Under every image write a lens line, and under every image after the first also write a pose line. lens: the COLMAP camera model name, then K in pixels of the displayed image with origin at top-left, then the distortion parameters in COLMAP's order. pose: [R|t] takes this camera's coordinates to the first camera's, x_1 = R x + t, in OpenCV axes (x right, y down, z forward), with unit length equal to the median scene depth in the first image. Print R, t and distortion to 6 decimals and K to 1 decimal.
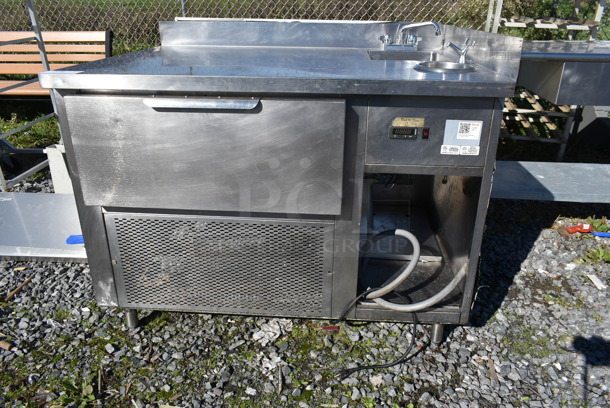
lens RADIAL K [[469.8, 0, 305.0], [0, 469.8, 204.0], [0, 0, 1]] dist [-0.020087, 0.012874]
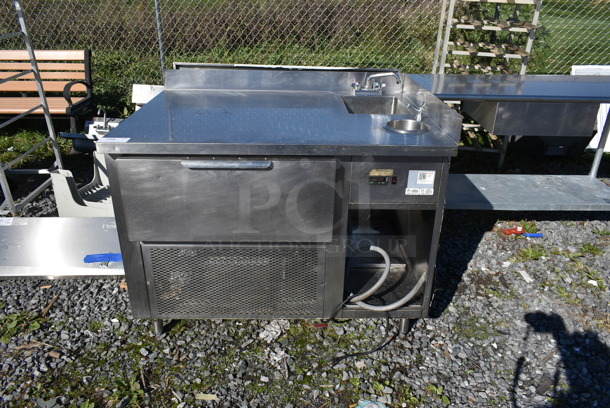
lens RADIAL K [[469.8, 0, 305.0], [0, 469.8, 204.0], [0, 0, 1]] dist [-0.020087, 0.012874]
pose [[0.995582, -0.030370, 0.088848, -0.093724], [0.028056, 0.999237, 0.027177, -0.100382], [-0.089606, -0.024564, 0.995674, -0.249855]]
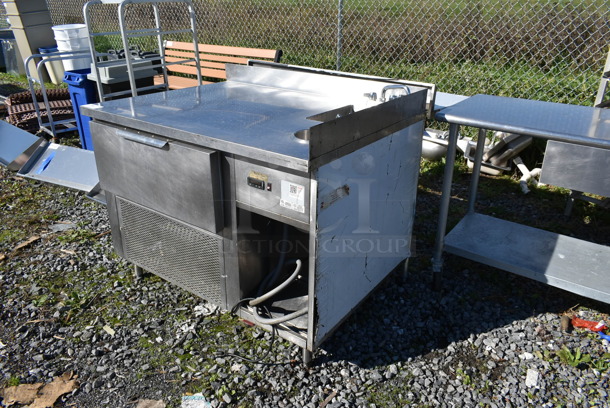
lens RADIAL K [[480.0, 0, 306.2], [0, 480.0, 190.5], [0, 0, 1]] dist [-0.012108, -0.000773]
pose [[0.853819, 0.203383, -0.479196, 0.778013], [-0.215008, 0.976114, 0.031193, -0.162779], [0.474094, 0.076398, 0.877154, -0.084268]]
